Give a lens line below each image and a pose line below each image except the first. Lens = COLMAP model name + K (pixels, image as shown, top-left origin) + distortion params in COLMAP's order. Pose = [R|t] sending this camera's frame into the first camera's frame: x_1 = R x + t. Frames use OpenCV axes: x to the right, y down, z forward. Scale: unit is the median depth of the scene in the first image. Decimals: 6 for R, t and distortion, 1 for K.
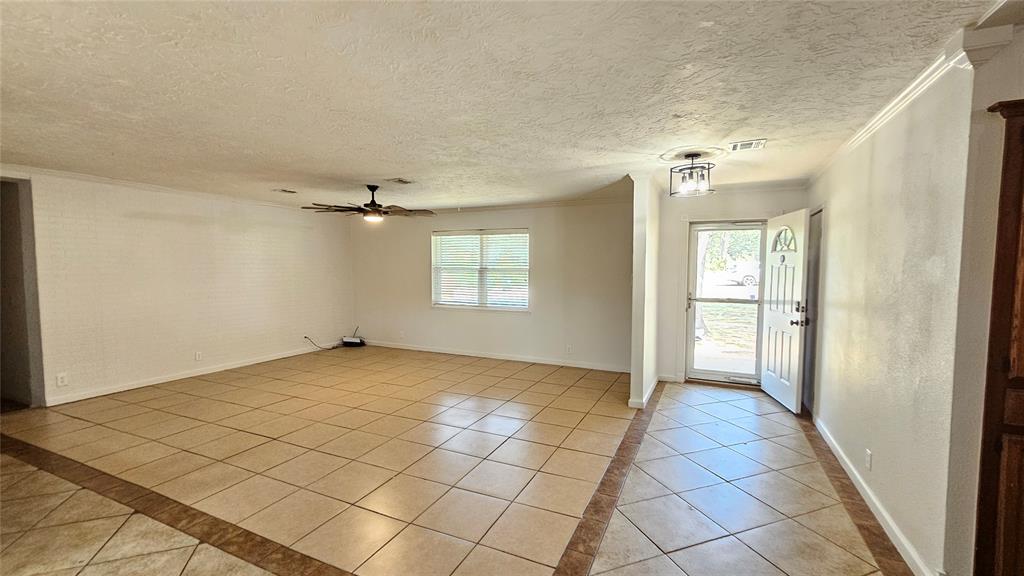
lens RADIAL K [[422.6, 0, 515.6], [0, 422.6, 290.5], [0, 0, 1]] dist [0.003275, 0.000698]
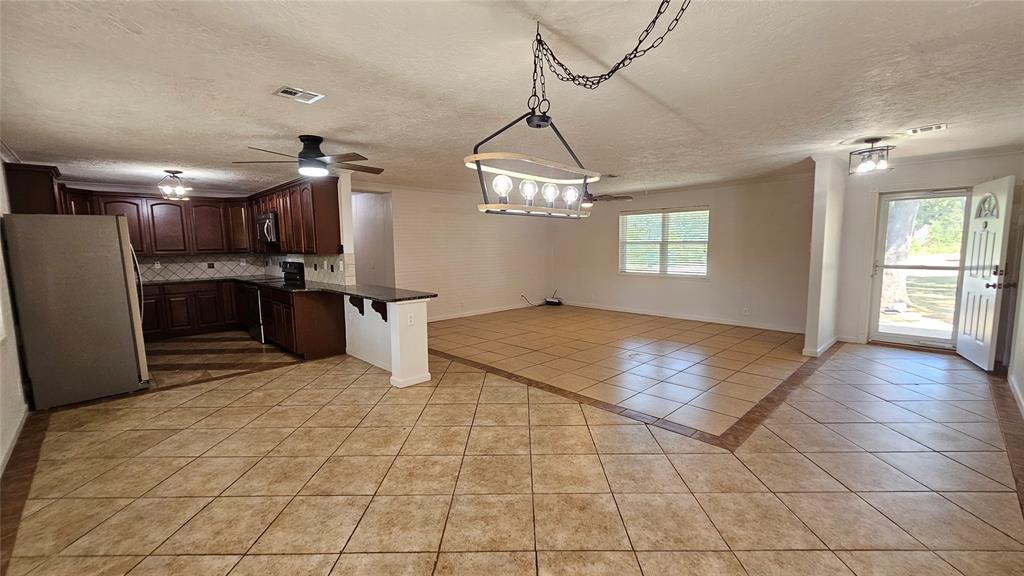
lens RADIAL K [[422.6, 0, 515.6], [0, 422.6, 290.5], [0, 0, 1]] dist [0.003275, 0.000698]
pose [[0.935149, 0.022499, -0.353540, -0.067780], [-0.003959, 0.998583, 0.053077, 0.033703], [0.354234, -0.048235, 0.933912, -0.374686]]
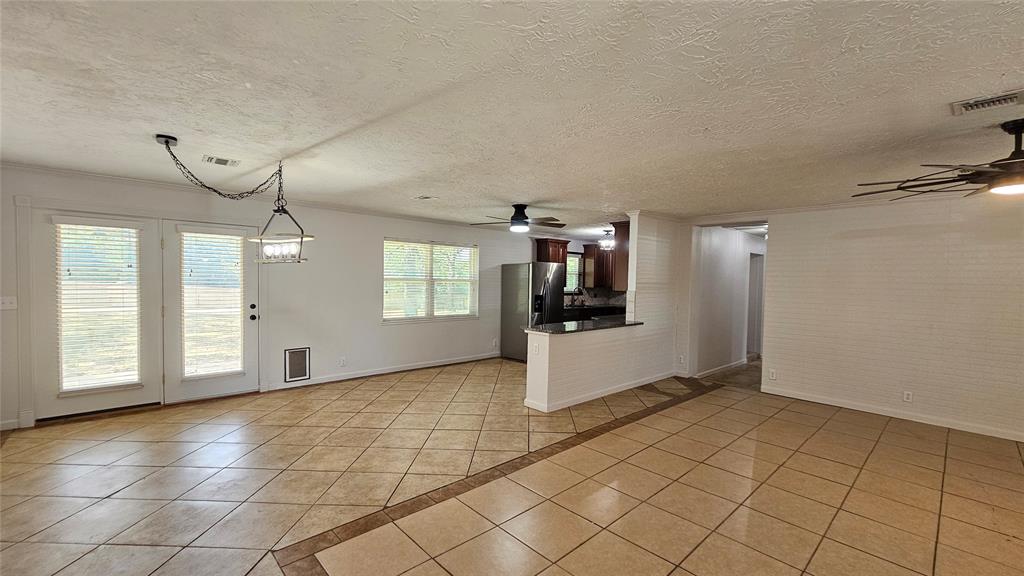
lens RADIAL K [[422.6, 0, 515.6], [0, 422.6, 290.5], [0, 0, 1]] dist [0.003275, 0.000698]
pose [[-0.376497, 0.012272, -0.926336, 0.359041], [-0.073386, 0.996375, 0.043027, -0.034500], [0.923507, 0.084179, -0.374232, 0.729459]]
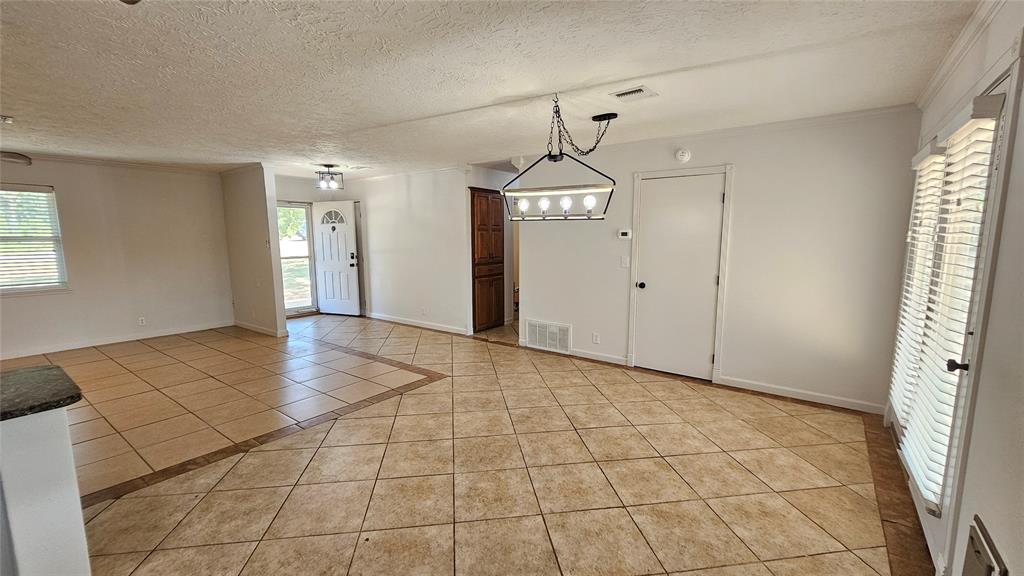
lens RADIAL K [[422.6, 0, 515.6], [0, 422.6, 290.5], [0, 0, 1]] dist [0.003275, 0.000698]
pose [[0.204322, -0.133326, 0.969782, -0.854072], [0.060752, 0.990499, 0.123375, 0.004185], [-0.977017, 0.033708, 0.210481, -0.036002]]
